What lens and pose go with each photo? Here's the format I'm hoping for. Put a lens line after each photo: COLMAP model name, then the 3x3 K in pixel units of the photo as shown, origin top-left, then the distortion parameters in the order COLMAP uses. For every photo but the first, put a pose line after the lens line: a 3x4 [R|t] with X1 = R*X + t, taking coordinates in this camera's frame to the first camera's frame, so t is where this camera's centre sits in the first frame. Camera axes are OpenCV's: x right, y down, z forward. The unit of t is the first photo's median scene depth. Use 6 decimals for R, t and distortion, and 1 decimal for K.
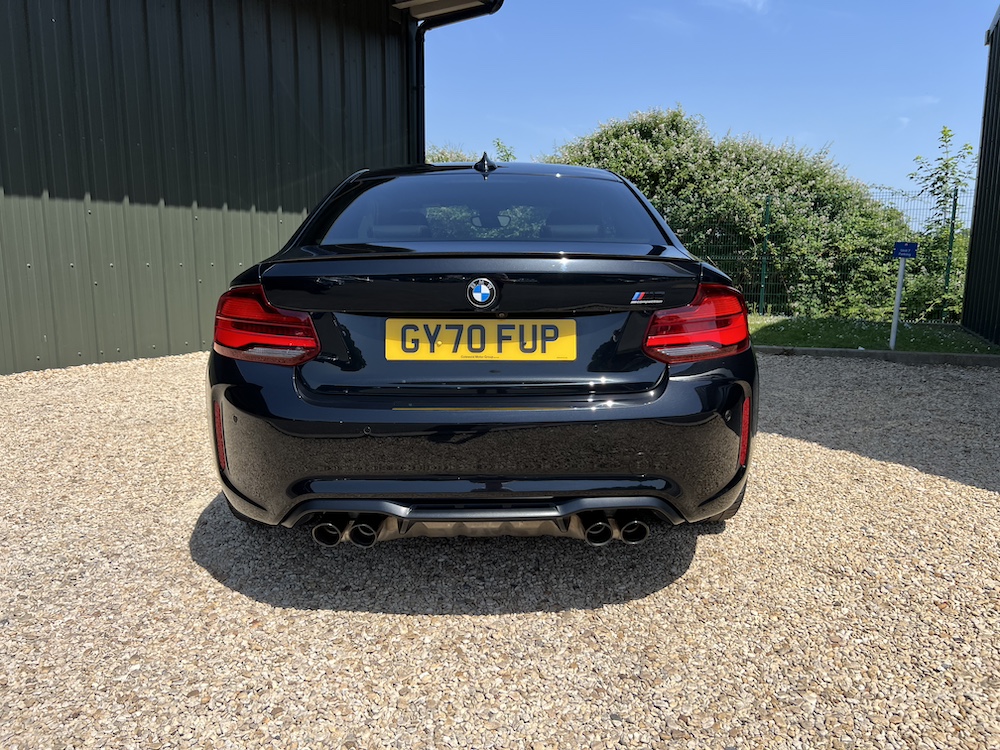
lens RADIAL K [[757.7, 0, 515.0], [0, 757.7, 391.2], [0, 0, 1]] dist [0.047795, -0.060498]
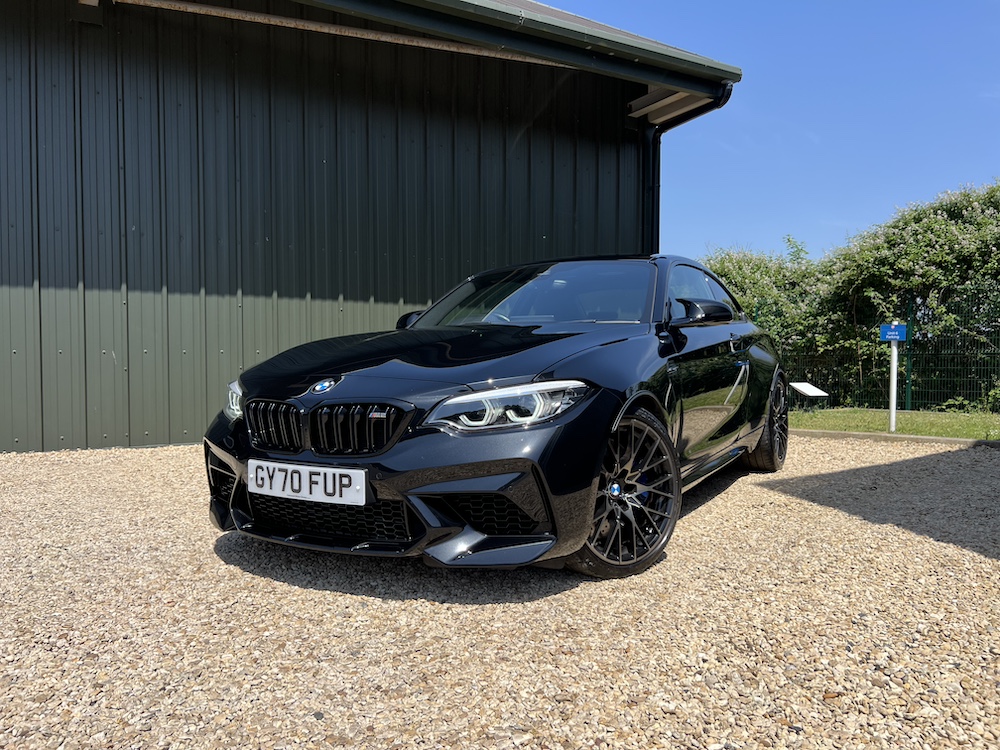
lens RADIAL K [[757.7, 0, 511.1], [0, 757.7, 397.9], [0, 0, 1]] dist [0.047795, -0.060498]
pose [[0.905298, 0.009395, -0.424672, 0.141842], [-0.066550, 0.990546, -0.119955, 0.022759], [0.419531, 0.136857, 0.897365, 0.029402]]
